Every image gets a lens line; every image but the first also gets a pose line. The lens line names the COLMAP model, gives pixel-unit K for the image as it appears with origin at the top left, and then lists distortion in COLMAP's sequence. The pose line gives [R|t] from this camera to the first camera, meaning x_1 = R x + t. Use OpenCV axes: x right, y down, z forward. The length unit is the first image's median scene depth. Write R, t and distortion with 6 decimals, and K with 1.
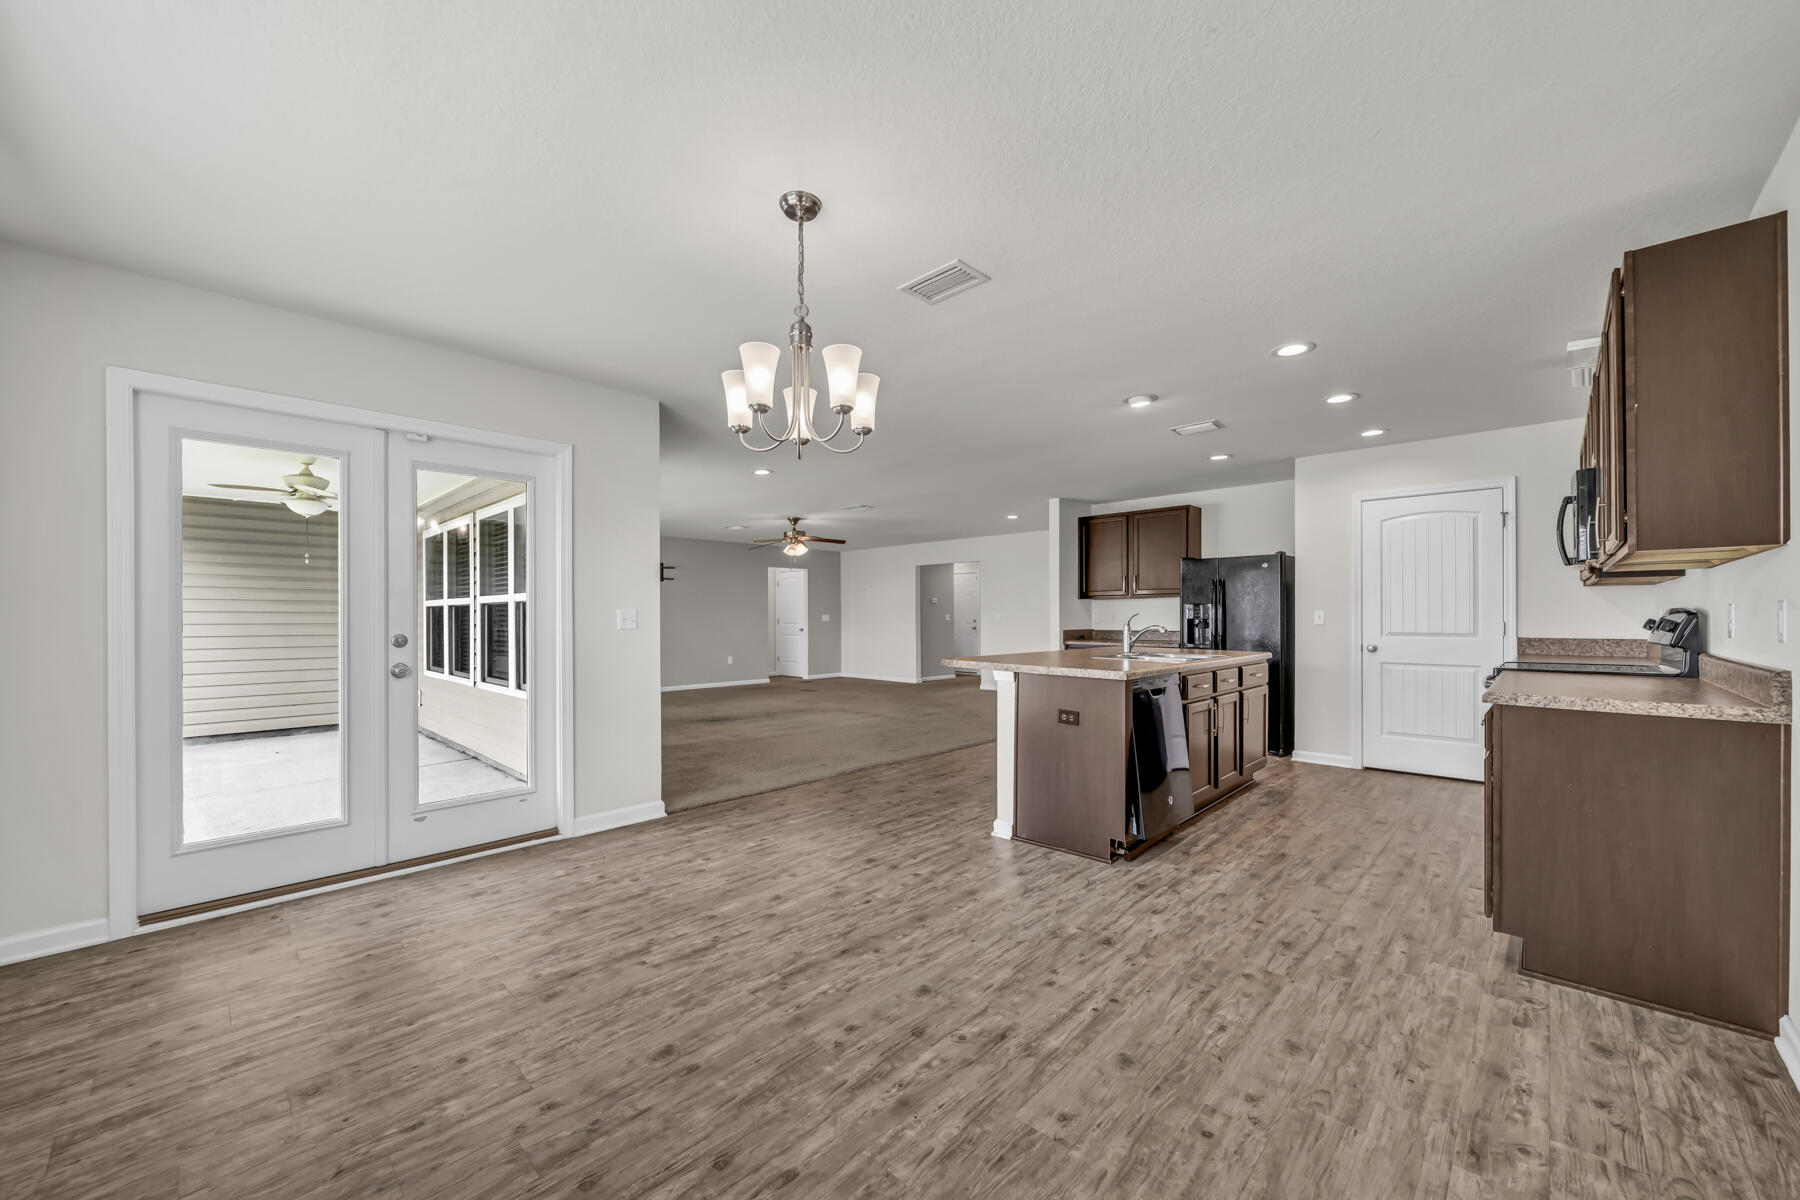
lens RADIAL K [[670.9, 0, 896.3], [0, 670.9, 614.8], [0, 0, 1]] dist [-0.001333, -0.000485]
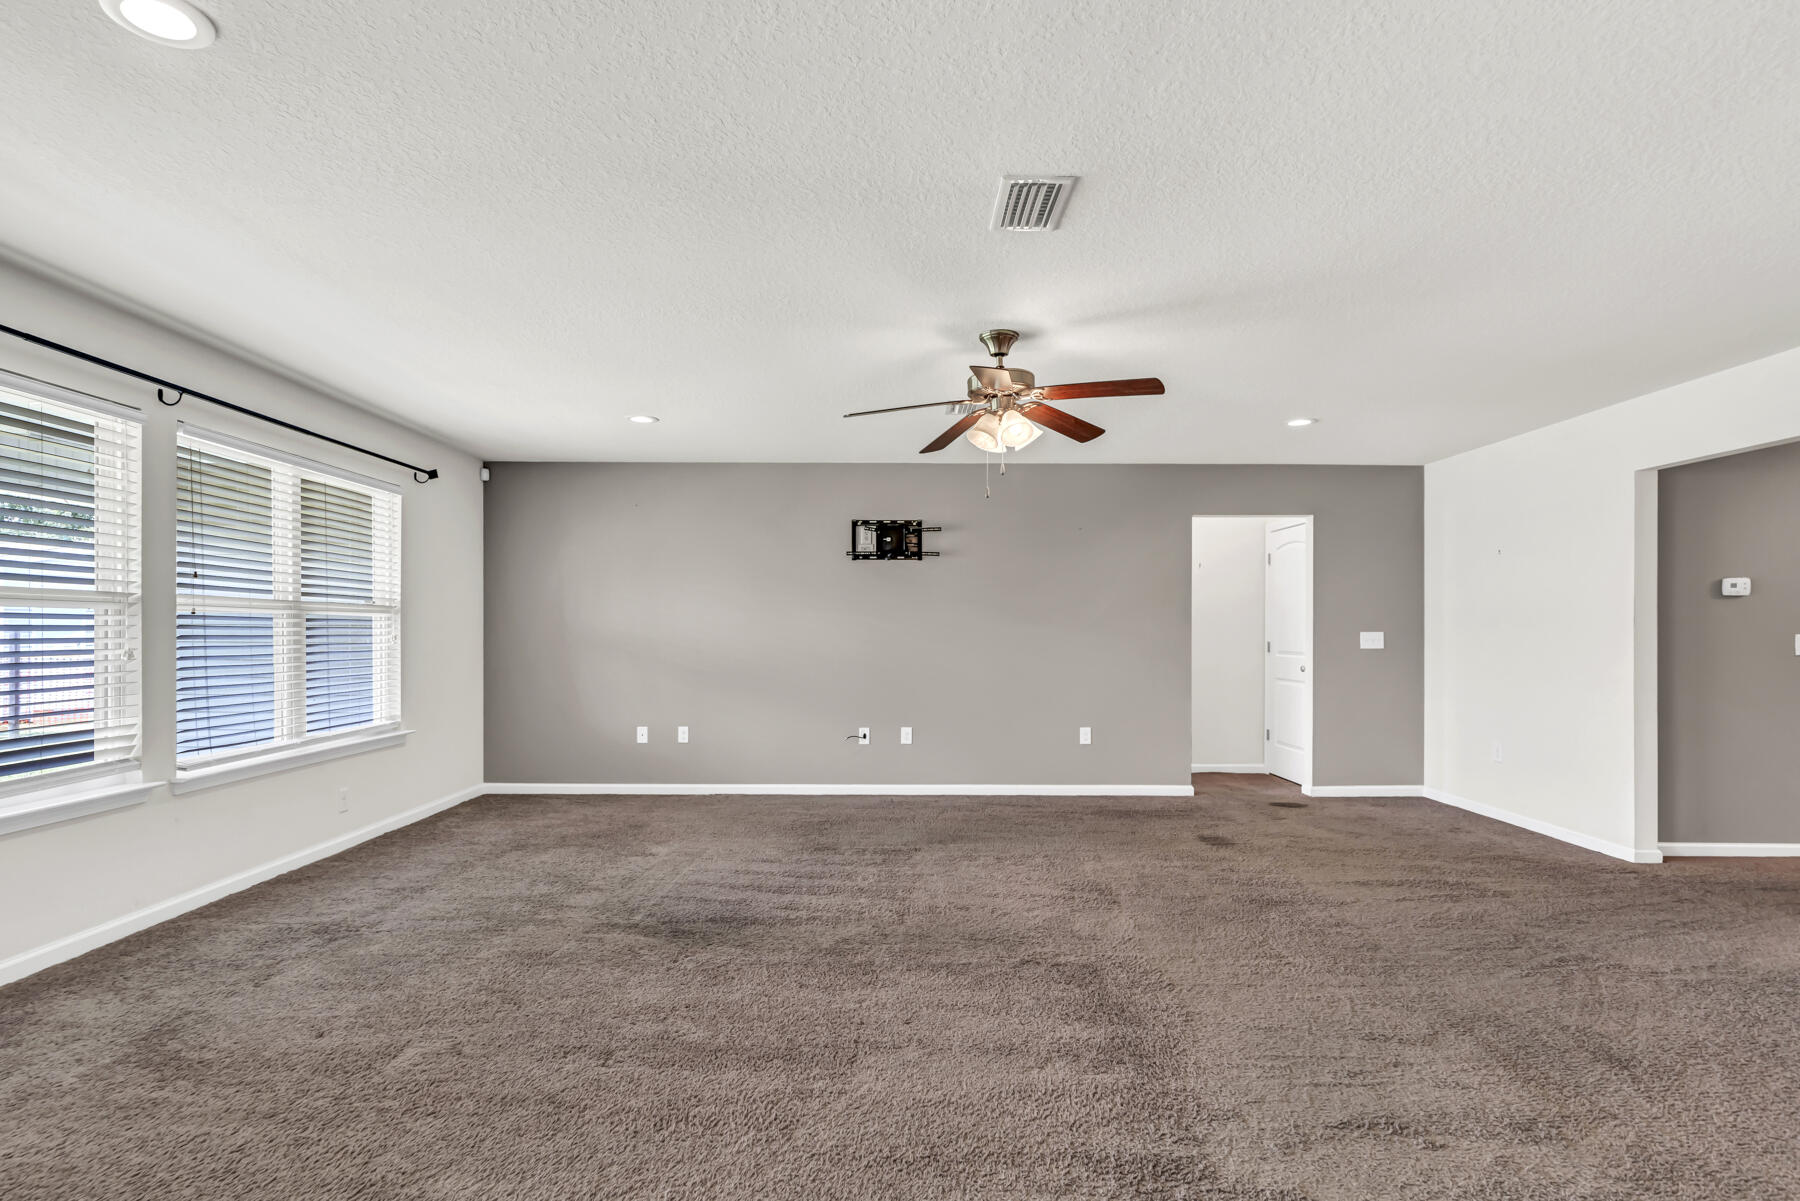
lens RADIAL K [[948.3, 0, 898.0], [0, 948.3, 633.8], [0, 0, 1]] dist [0.005933, 0.001387]
pose [[0.698108, 0.007659, -0.715952, 0.310671], [-0.003871, 0.999969, 0.006922, -0.005691], [0.715982, -0.002061, 0.698116, 1.408734]]
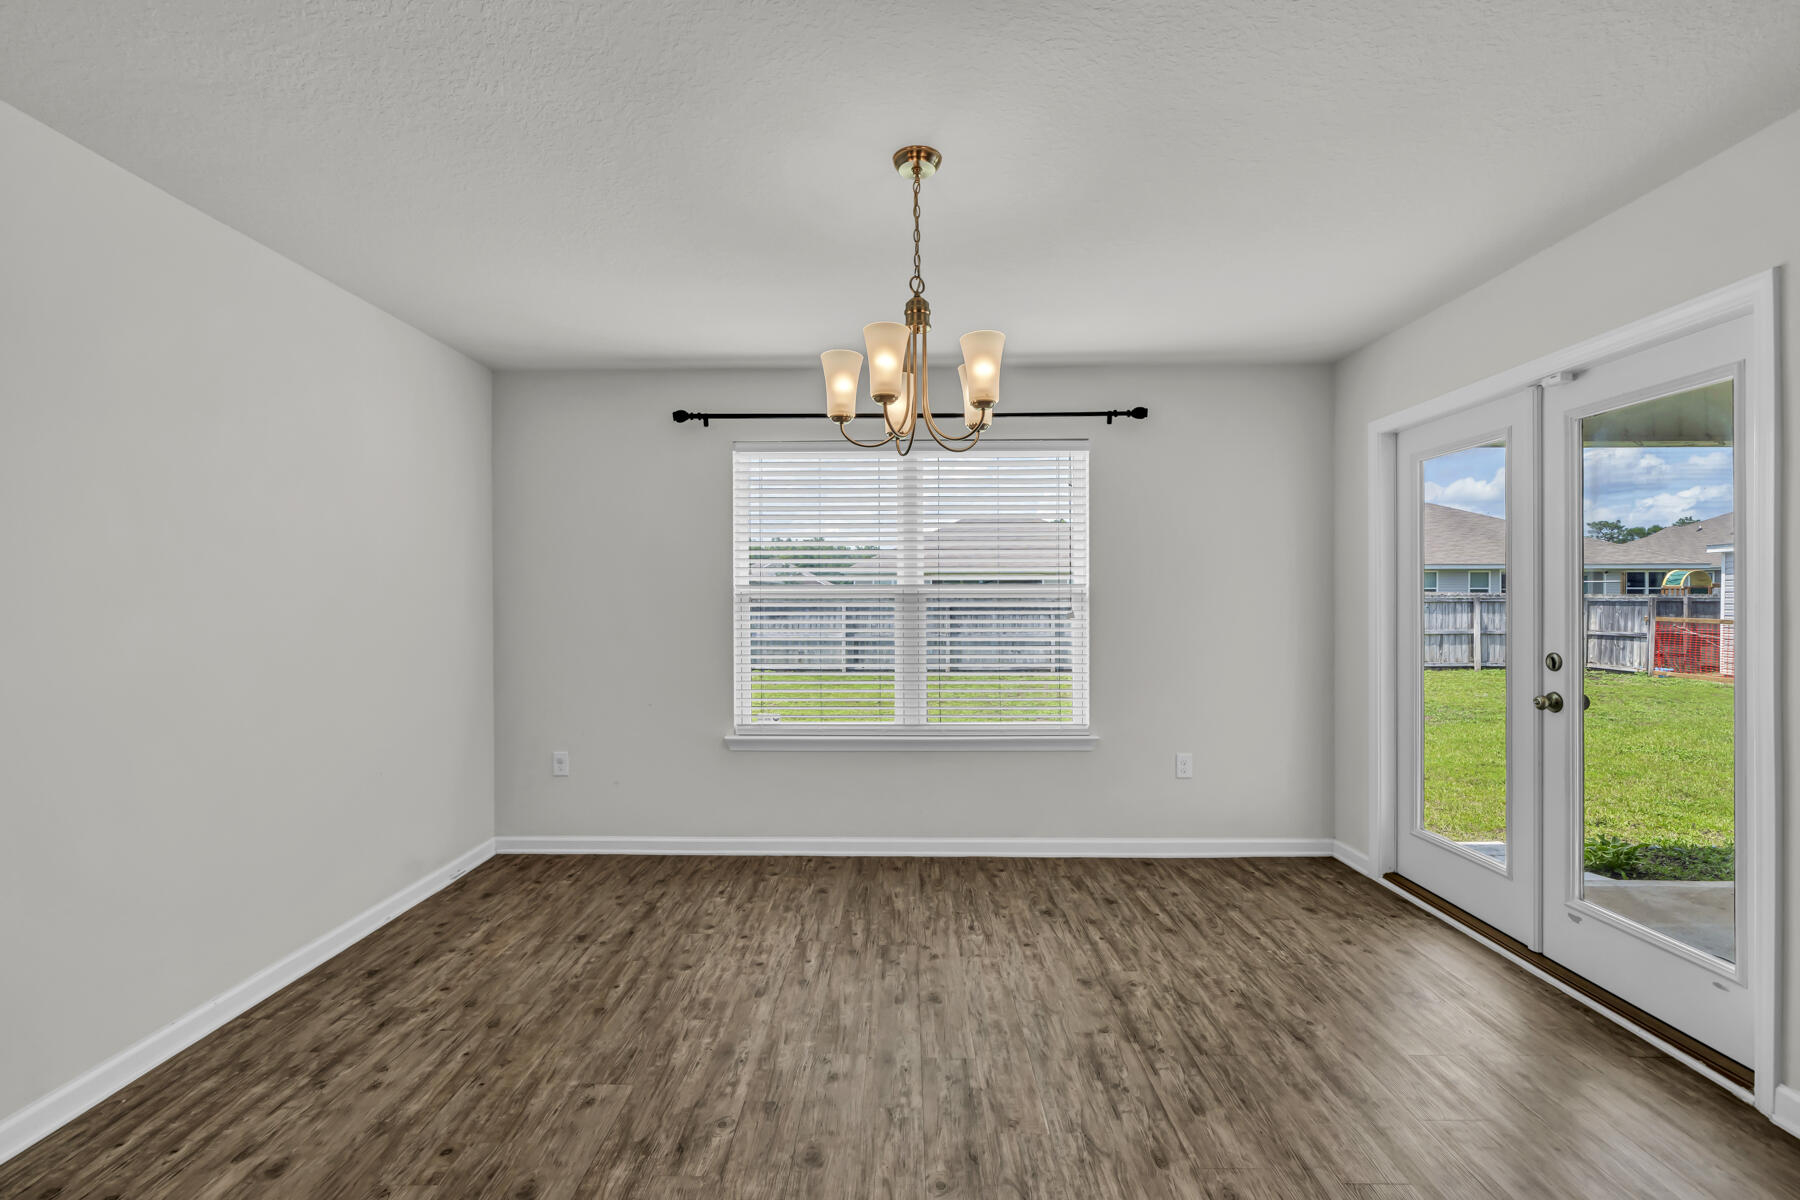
lens RADIAL K [[762.0, 0, 889.3], [0, 762.0, 606.3], [0, 0, 1]] dist [-0.013395, -0.000036]
pose [[-0.734204, 0.007896, -0.678883, 0.283681], [0.003893, 0.999965, 0.007420, -0.024777], [0.678918, 0.002805, -0.734209, 0.879425]]
